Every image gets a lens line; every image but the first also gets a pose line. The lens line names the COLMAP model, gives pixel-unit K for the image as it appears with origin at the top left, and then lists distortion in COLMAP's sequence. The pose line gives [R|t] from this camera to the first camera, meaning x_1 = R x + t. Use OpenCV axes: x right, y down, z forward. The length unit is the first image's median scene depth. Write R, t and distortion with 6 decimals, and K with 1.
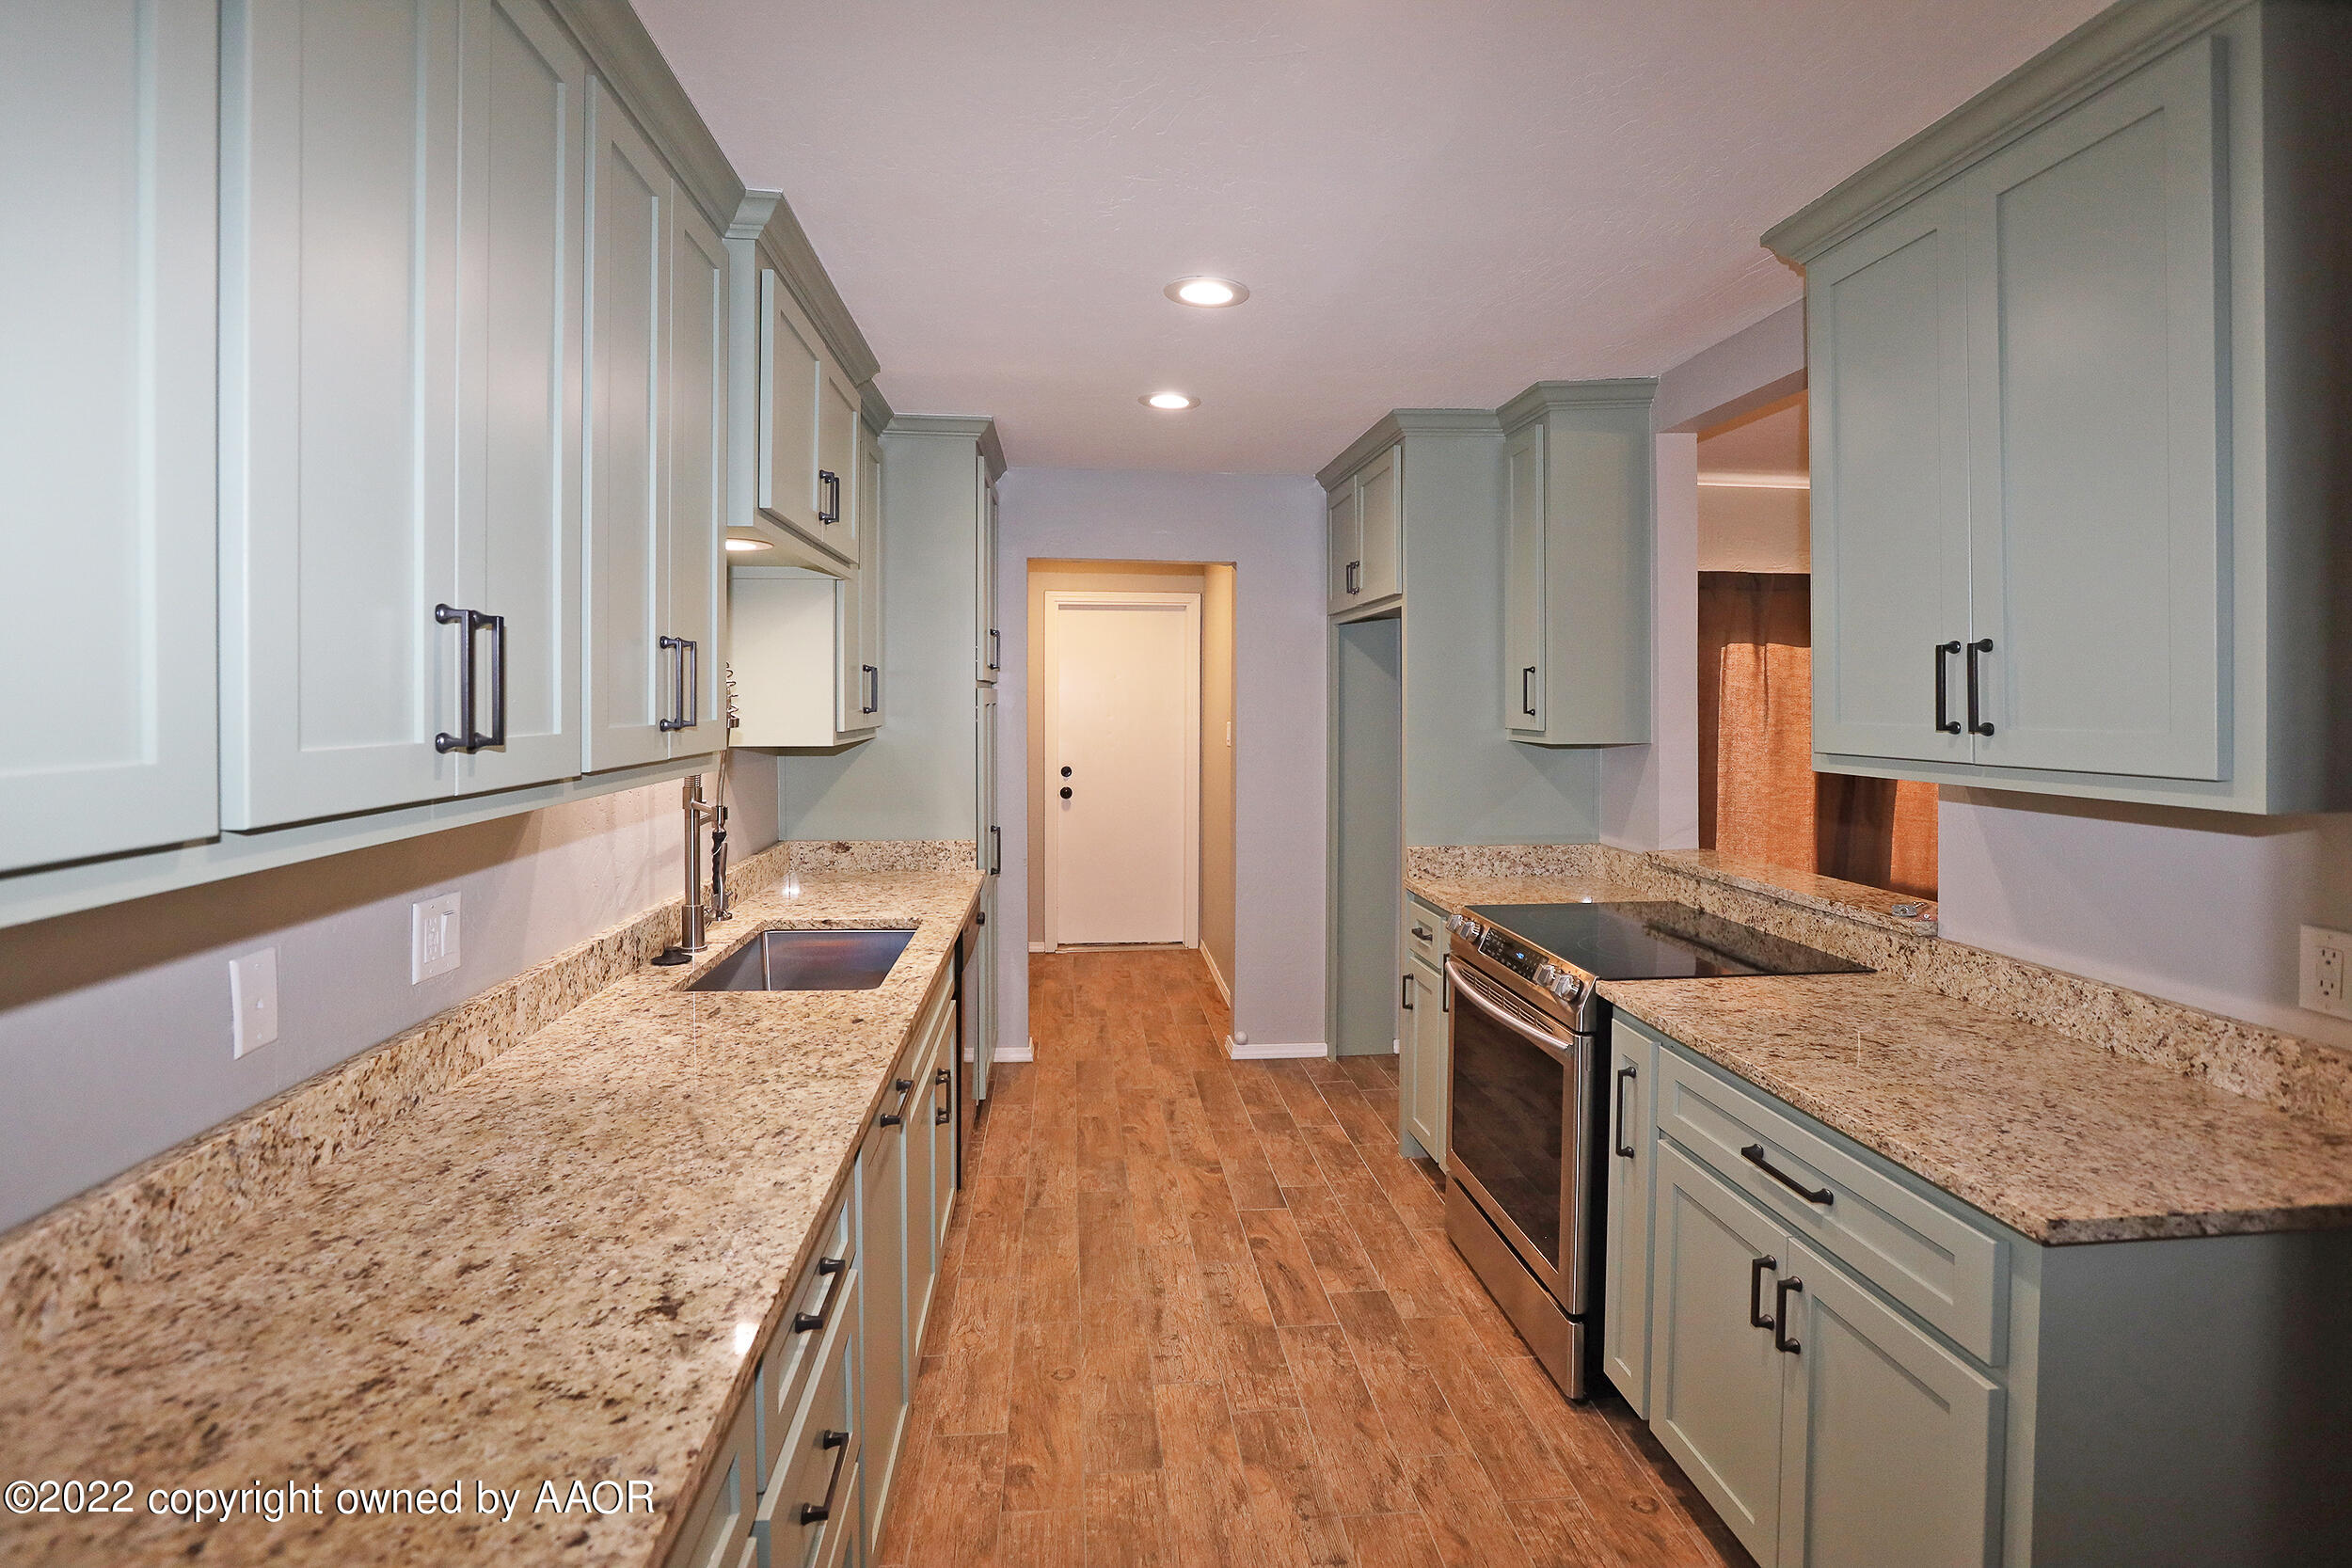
lens RADIAL K [[1108.9, 0, 1171.4], [0, 1108.9, 730.6], [0, 0, 1]] dist [-0.041405, 0.013985]
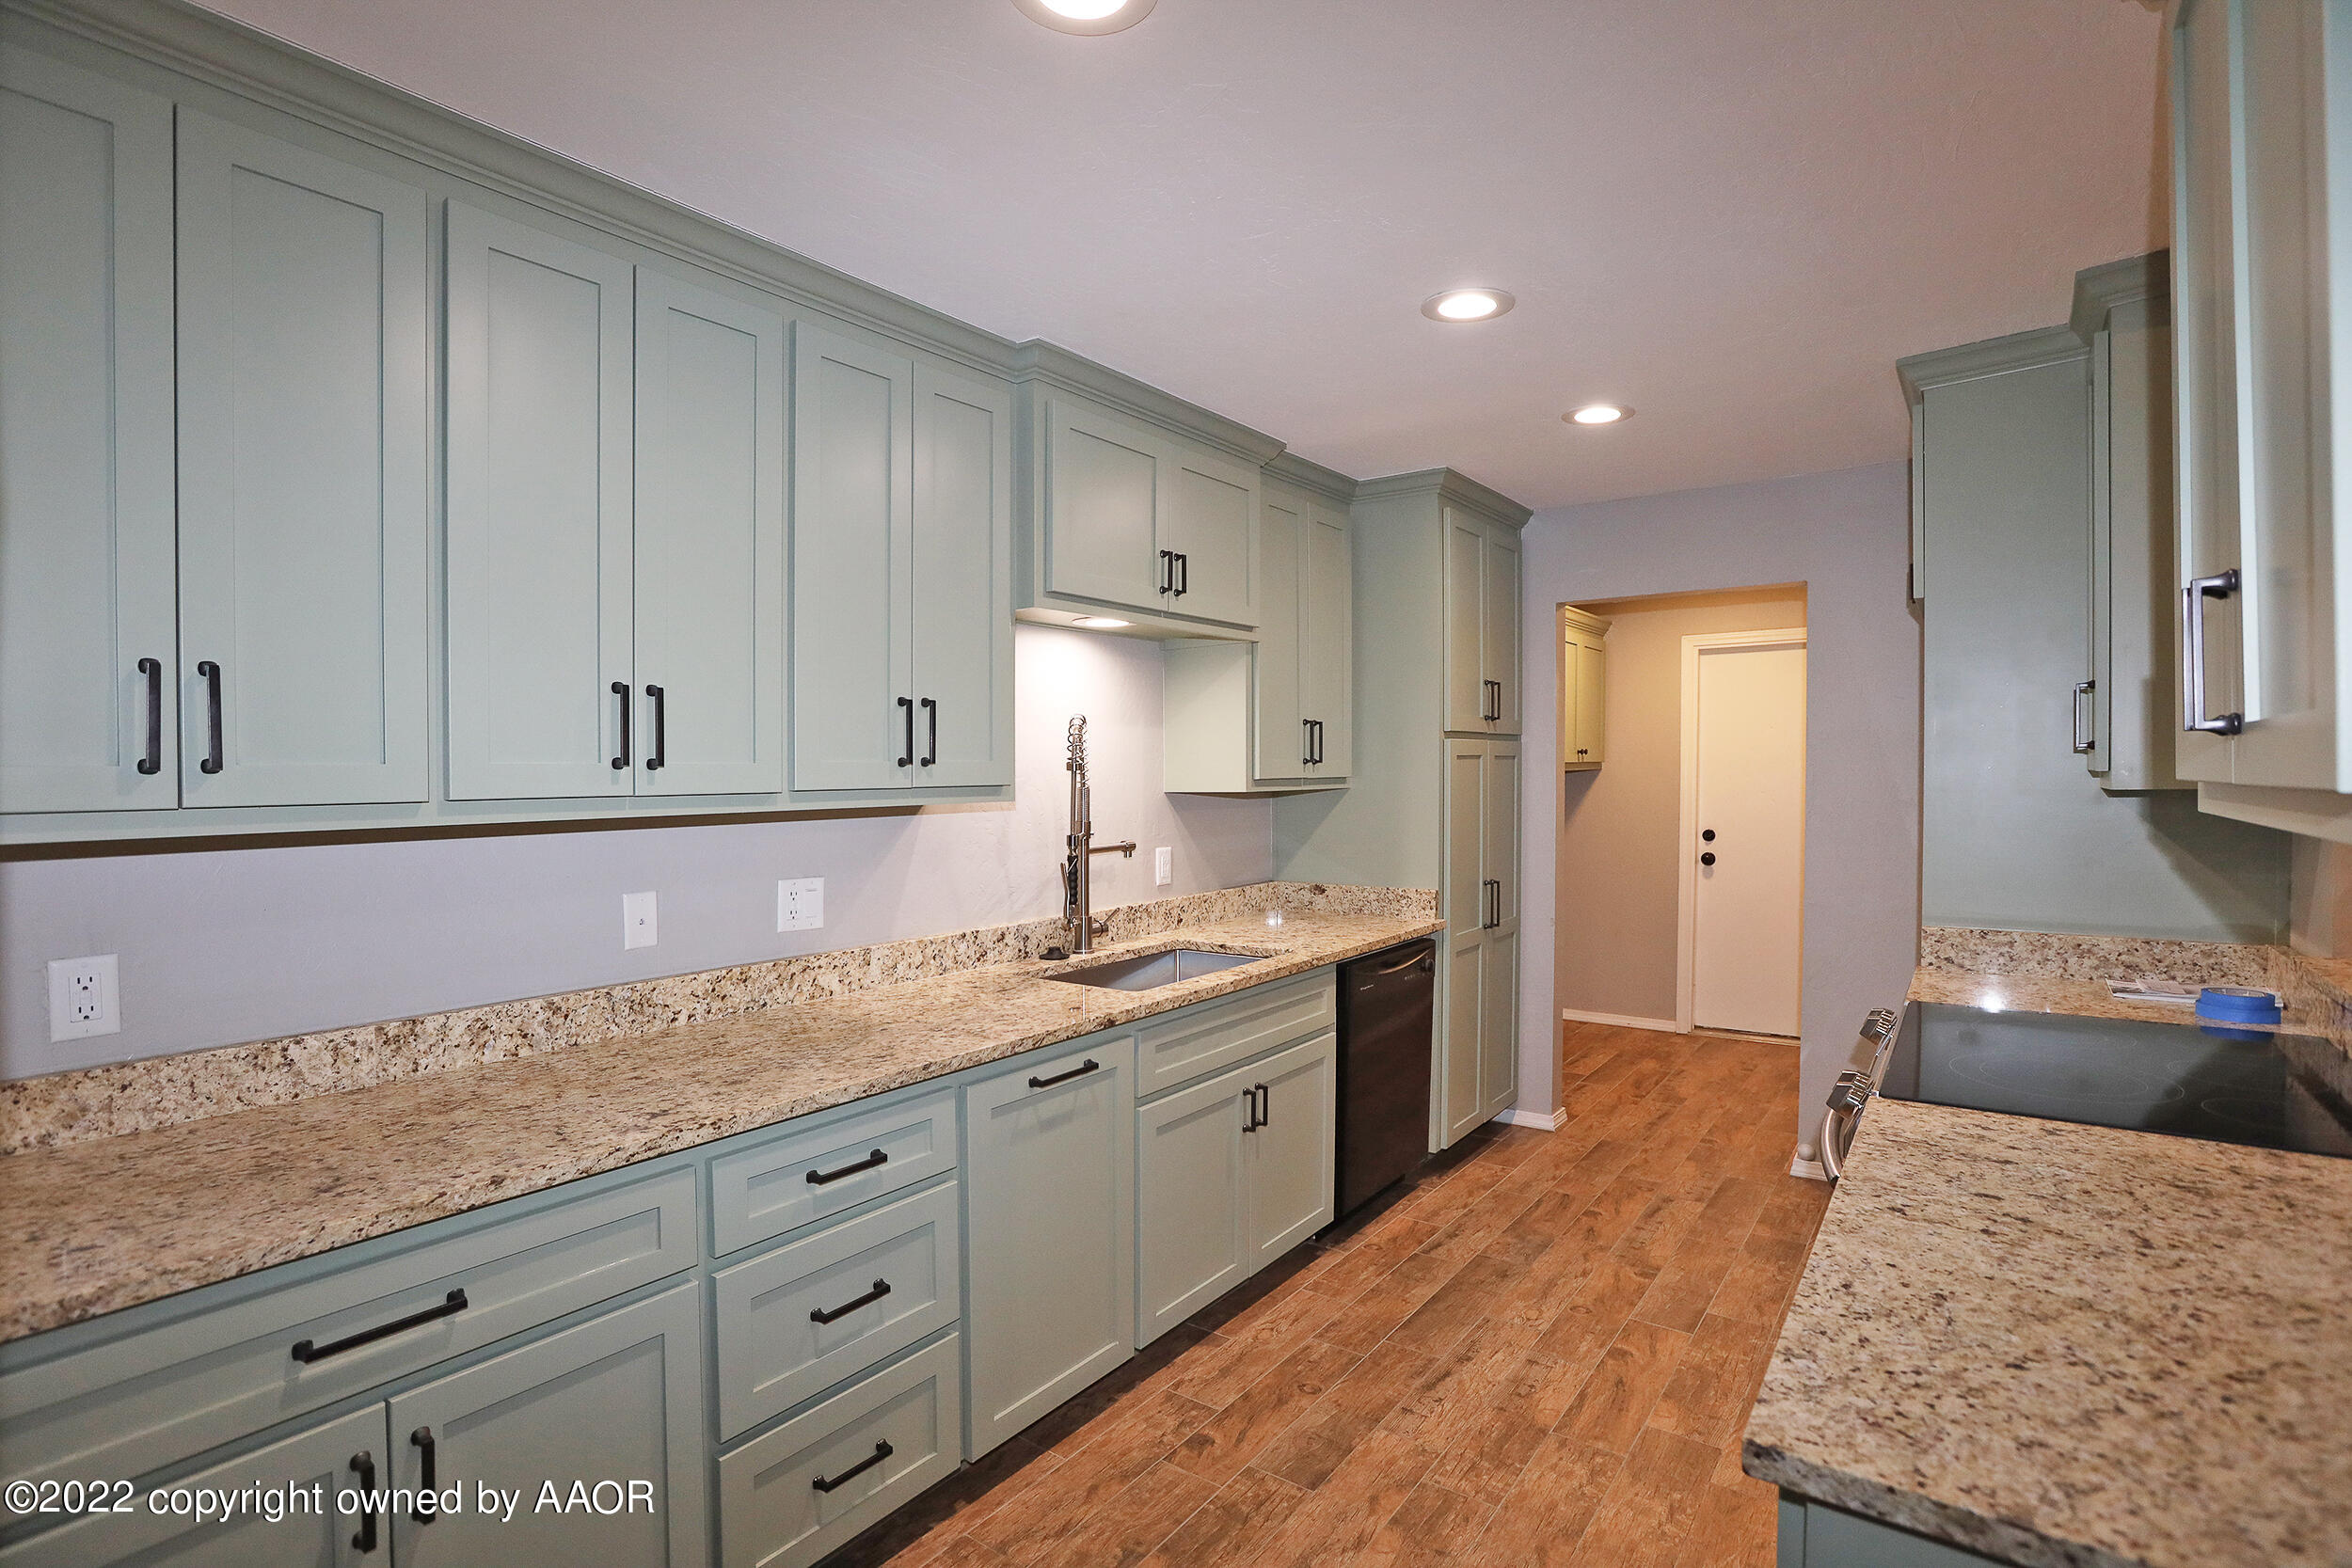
lens RADIAL K [[1114.4, 0, 1176.0], [0, 1114.4, 784.0], [0, 0, 1]] dist [-0.044331, 0.014216]
pose [[0.743098, -0.008913, -0.669123, 0.580654], [-0.001861, 0.999880, -0.015385, 0.031138], [0.669180, 0.012678, 0.742992, 0.143675]]
